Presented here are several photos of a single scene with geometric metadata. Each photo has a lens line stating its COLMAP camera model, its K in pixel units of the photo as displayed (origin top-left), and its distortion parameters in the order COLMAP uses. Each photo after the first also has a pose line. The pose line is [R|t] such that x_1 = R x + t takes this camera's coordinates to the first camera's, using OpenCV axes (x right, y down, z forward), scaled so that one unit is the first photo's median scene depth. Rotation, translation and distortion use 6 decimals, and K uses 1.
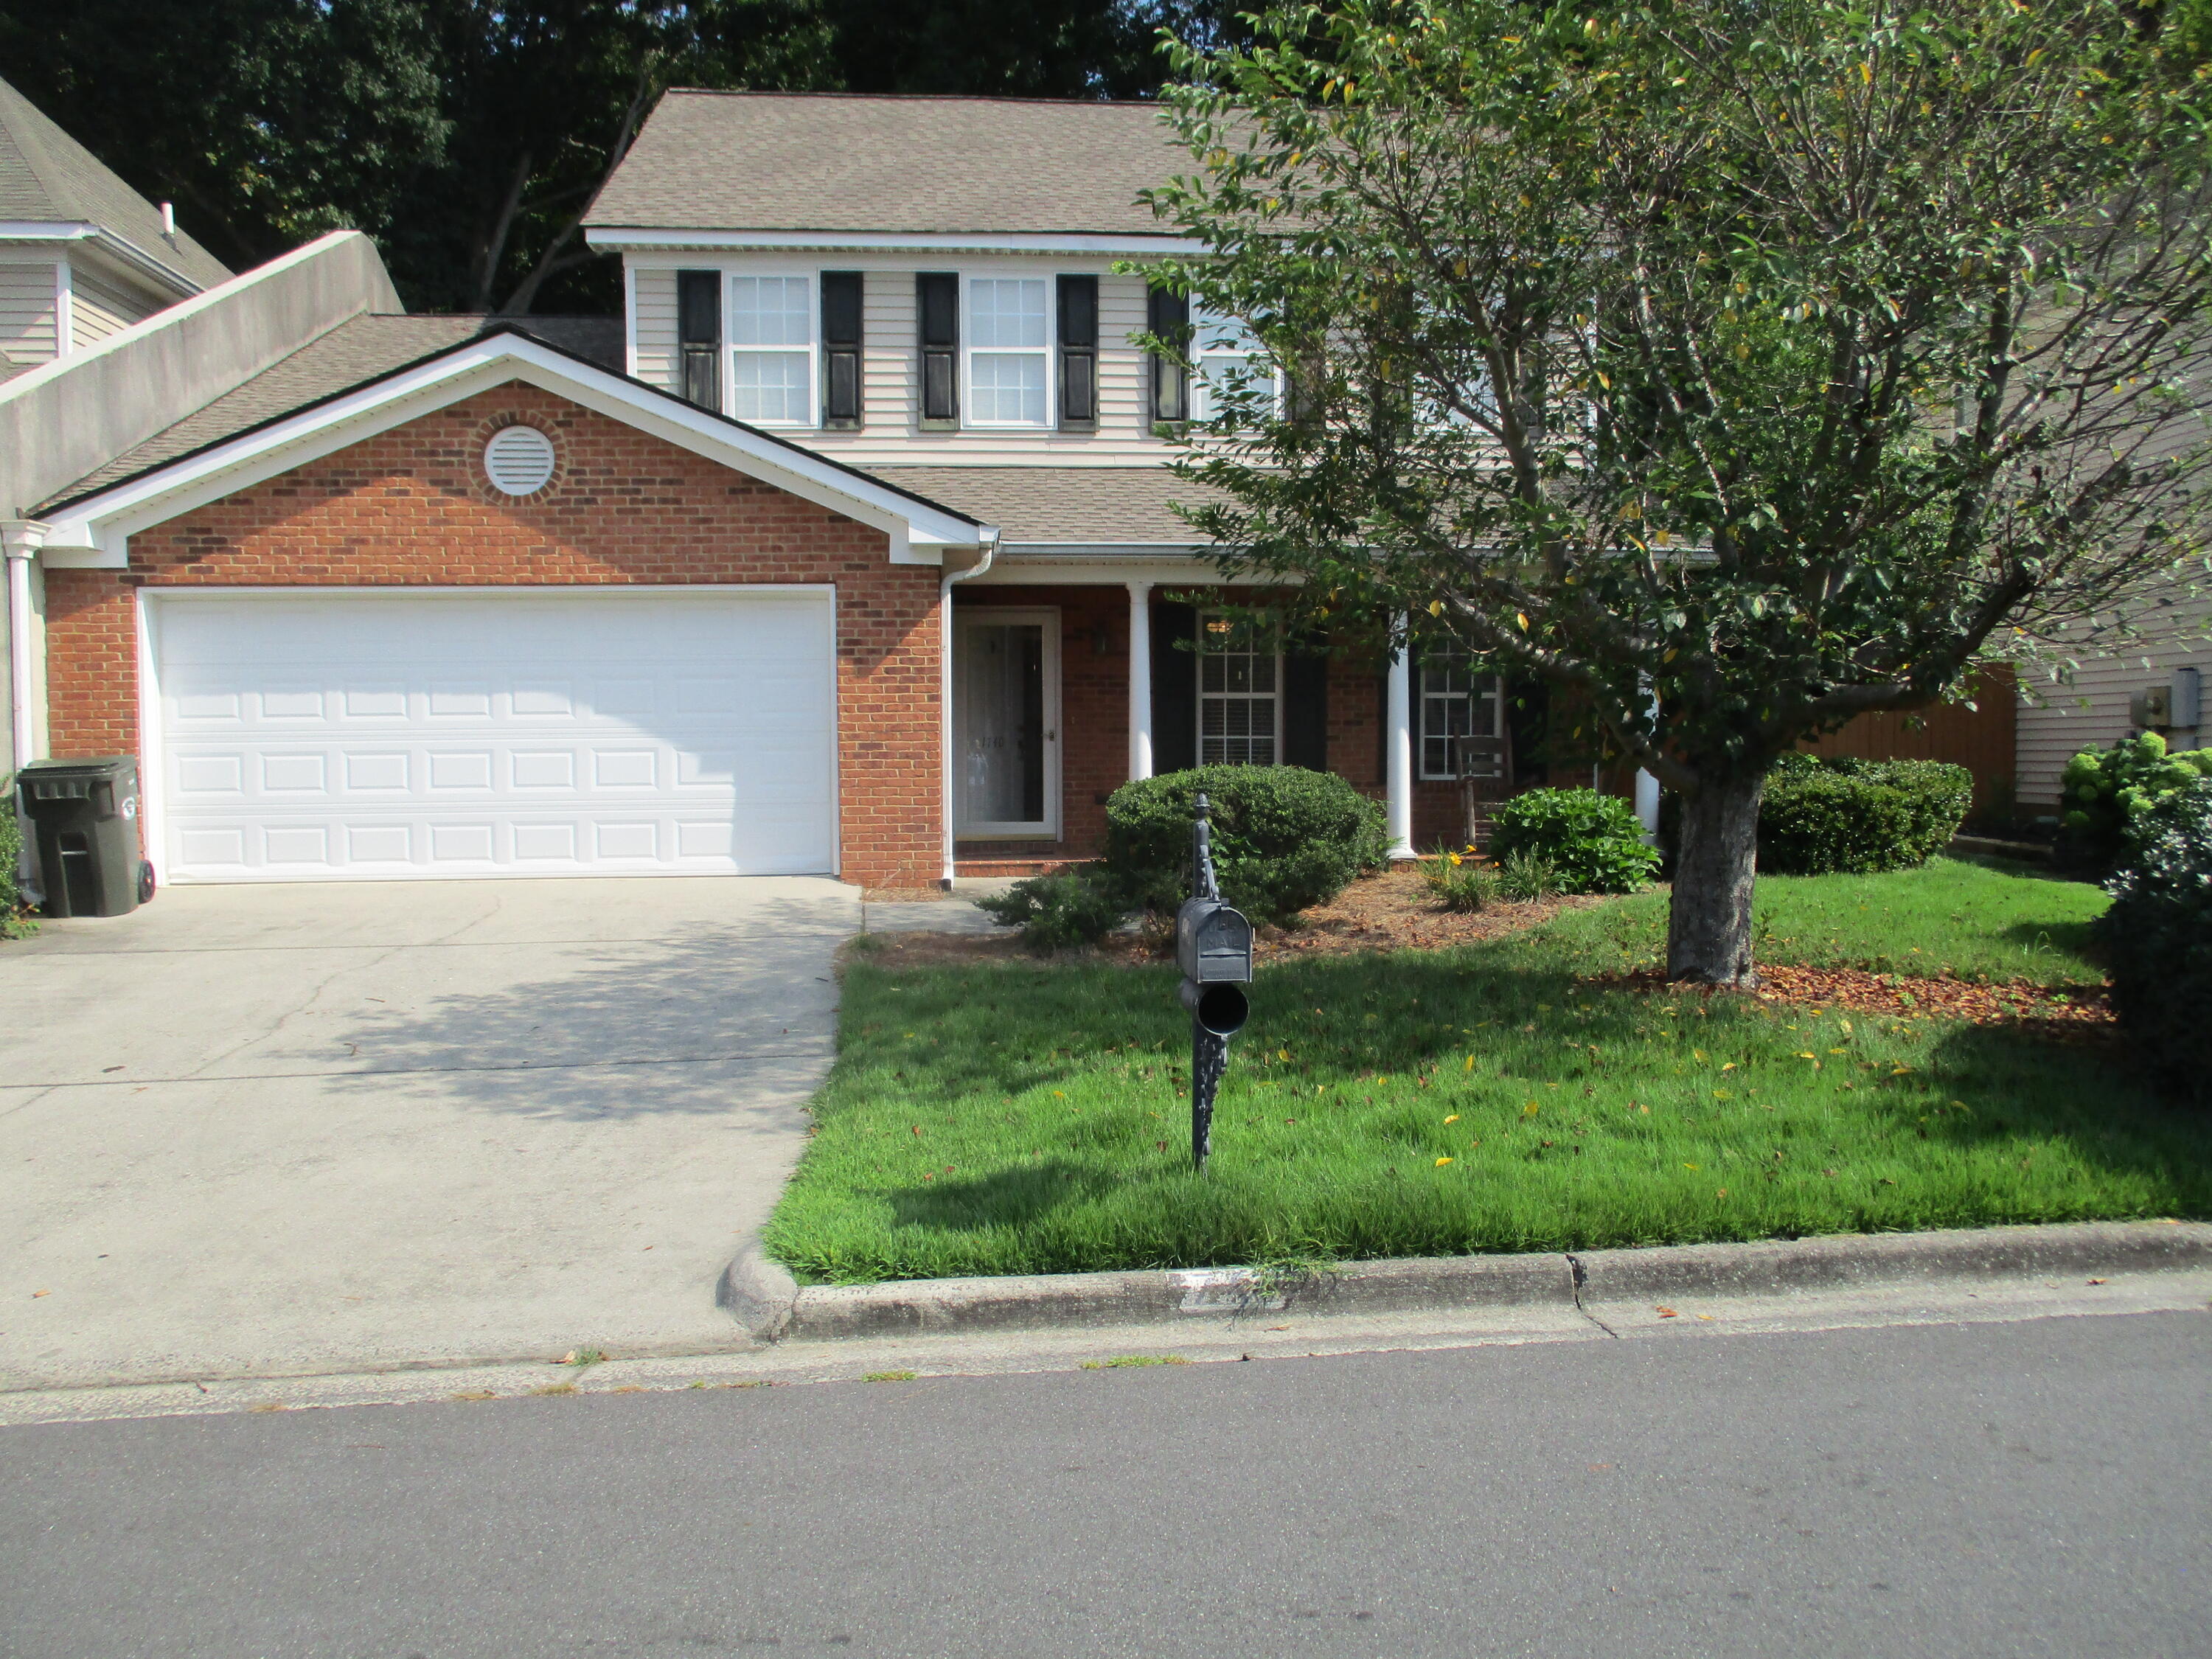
lens RADIAL K [[1855.5, 0, 1113.4], [0, 1855.5, 805.8], [0, 0, 1]] dist [-0.019797, 0.015566]
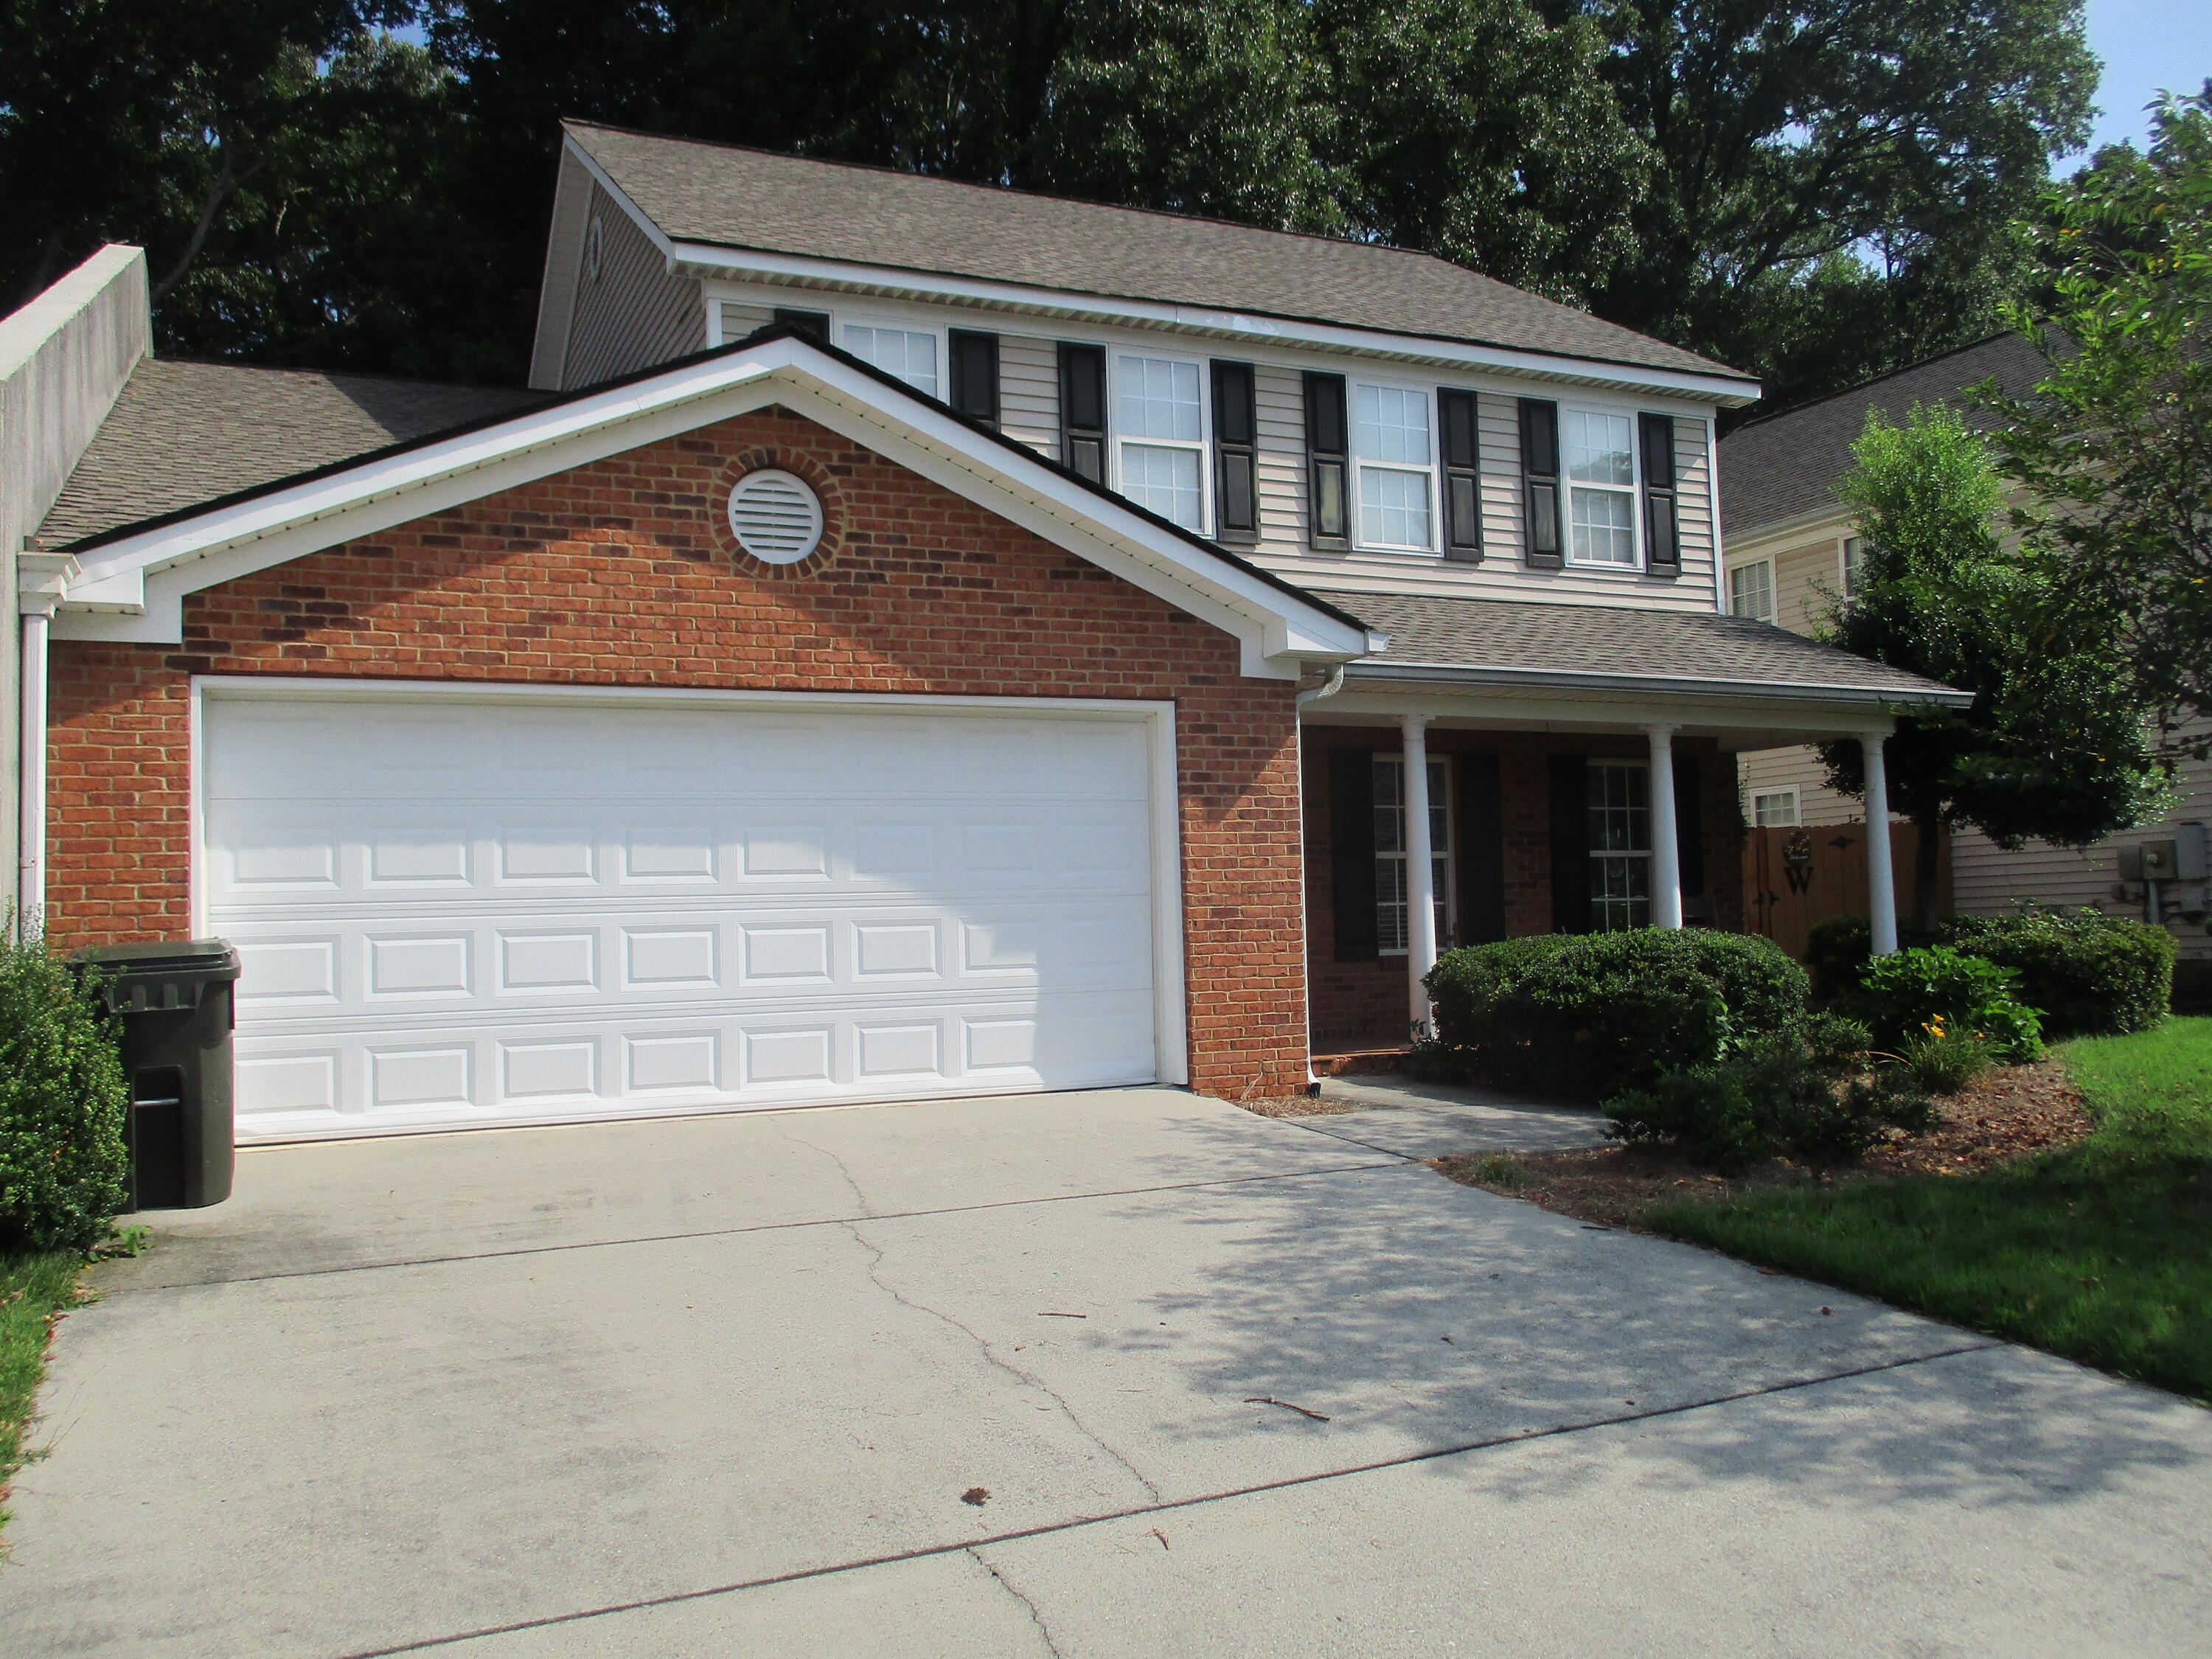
lens RADIAL K [[1855.1, 0, 1110.5], [0, 1855.1, 812.2], [0, 0, 1]] dist [-0.013471, 0.010824]
pose [[0.942622, 0.004306, 0.333833, -0.436149], [0.030112, 0.994745, -0.097857, 0.000027], [-0.332500, 0.102295, 0.937539, 0.299813]]
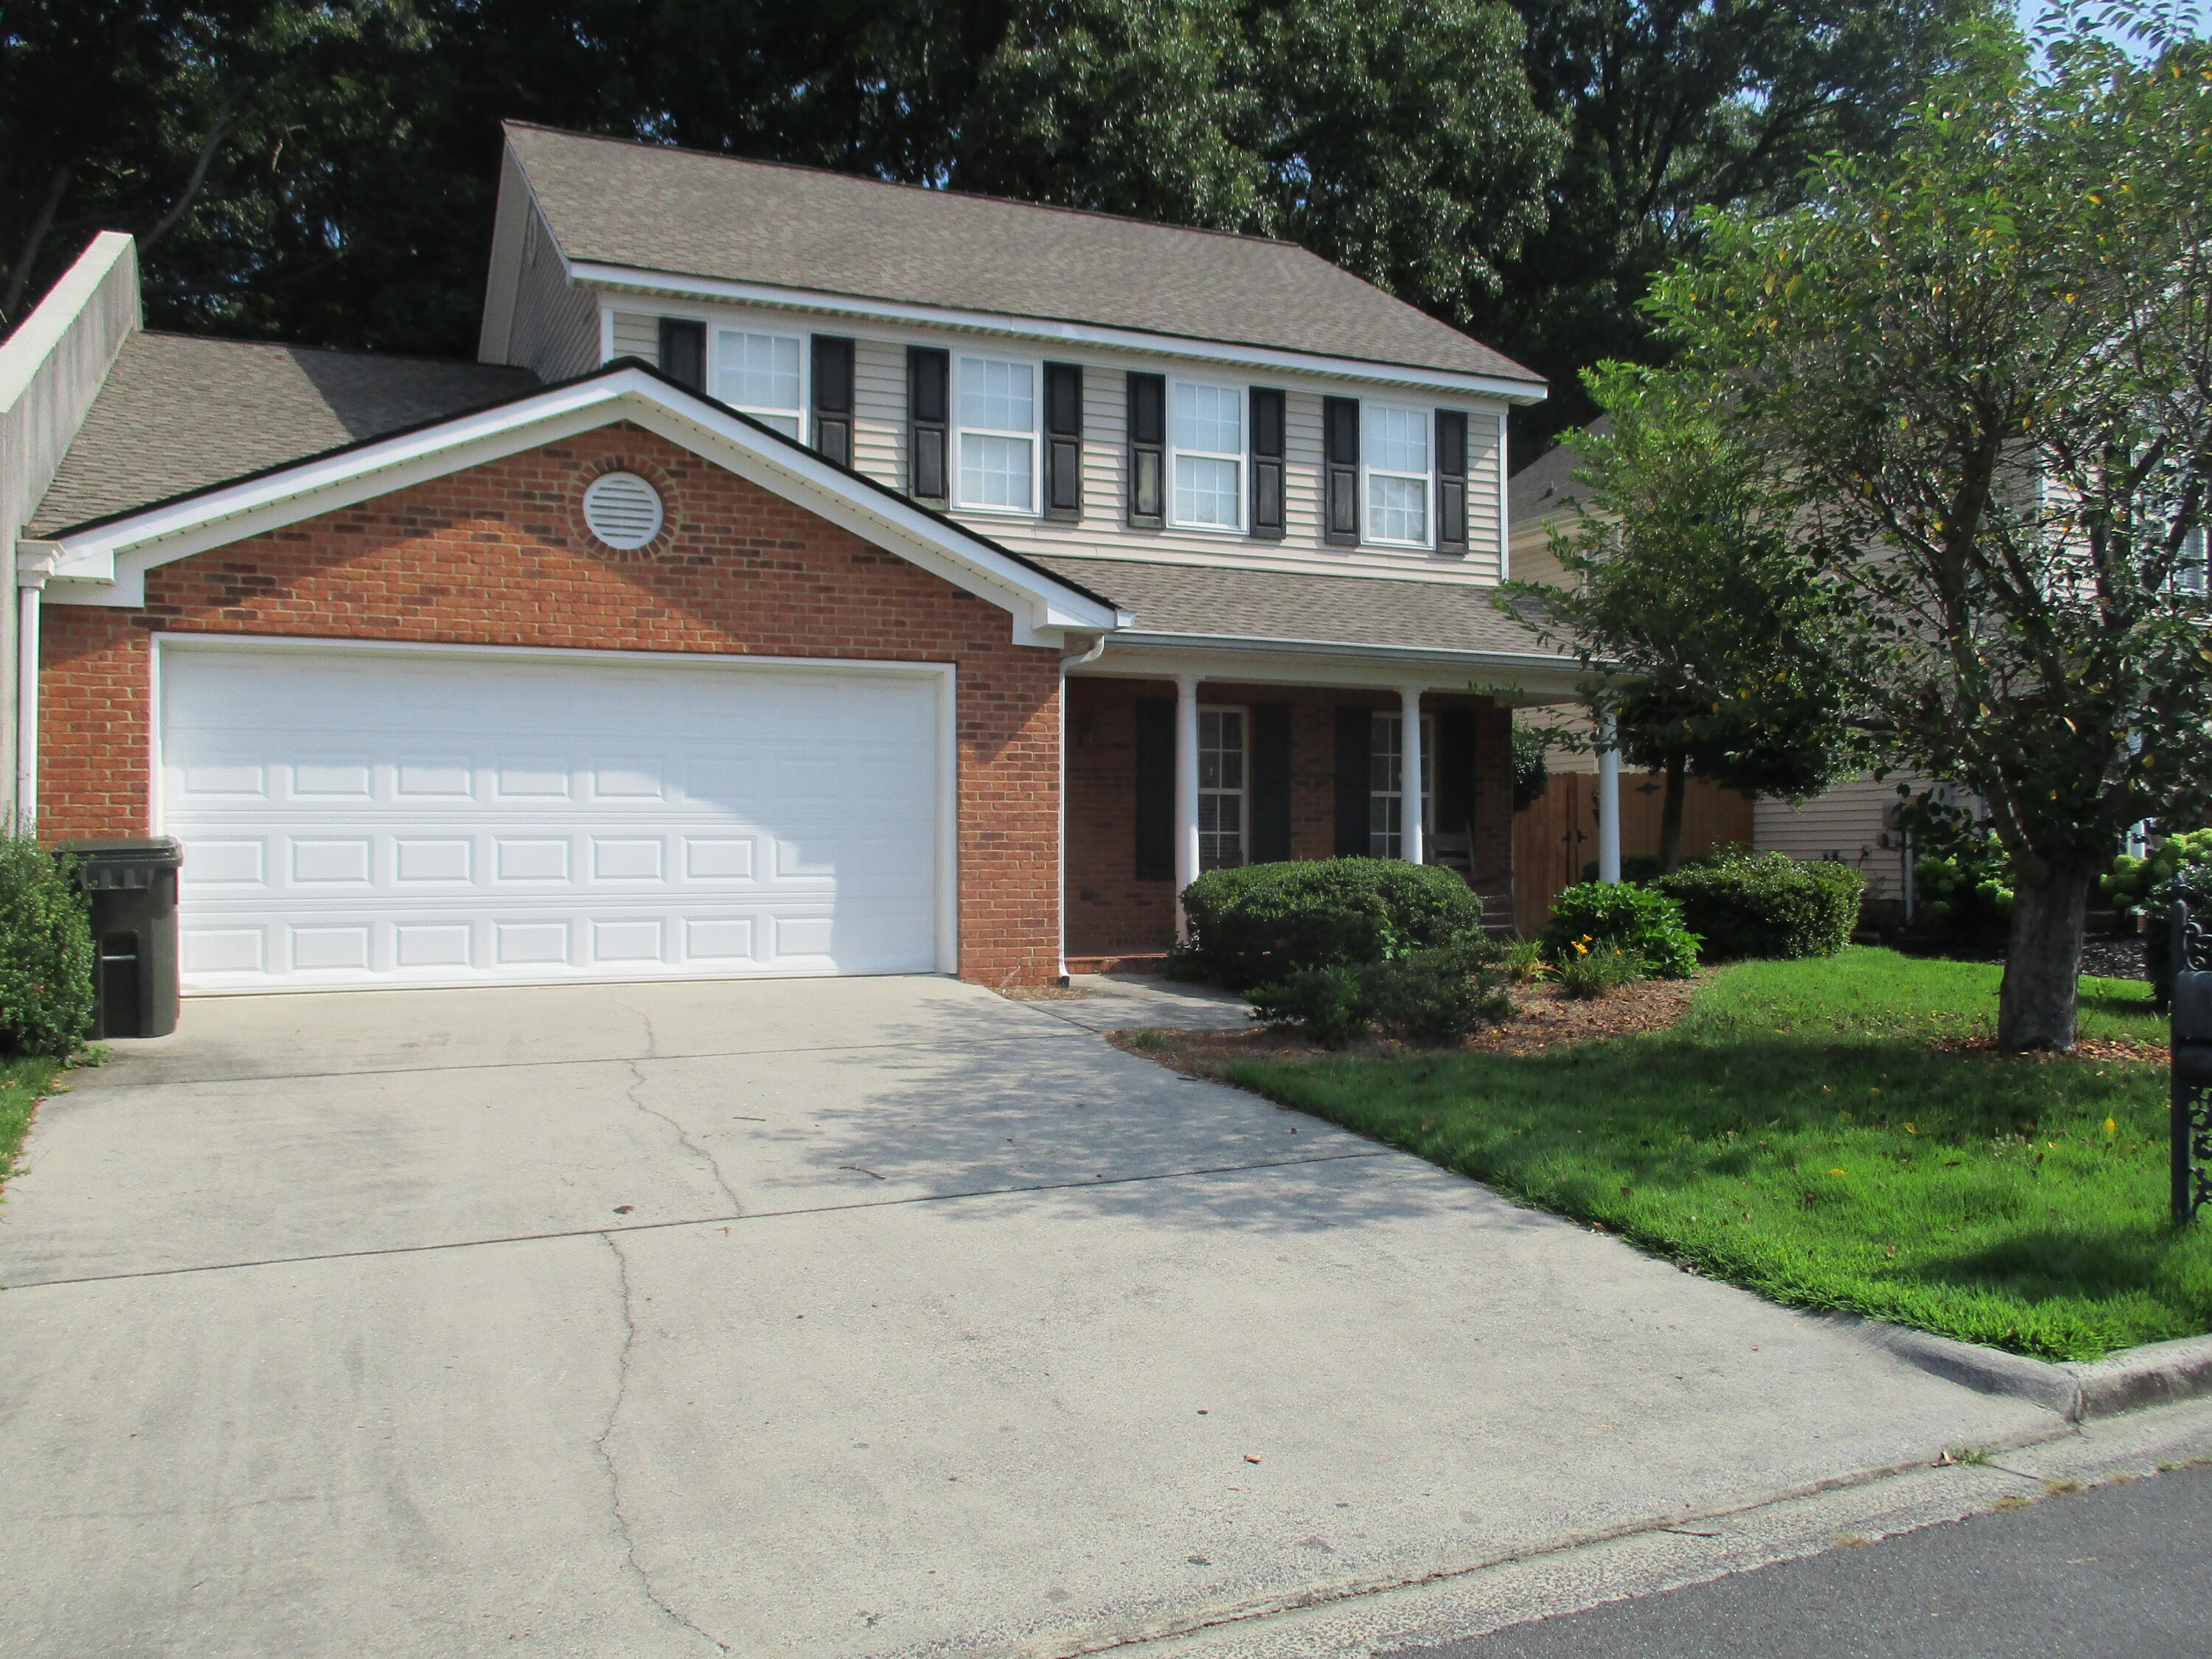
lens RADIAL K [[1855.5, 0, 1113.4], [0, 1855.5, 805.8], [0, 0, 1]] dist [-0.019797, 0.015566]
pose [[0.943557, 0.015682, 0.330839, -0.390130], [0.003851, 0.998291, -0.058304, 0.007670], [-0.331188, 0.056287, 0.941884, 0.091853]]
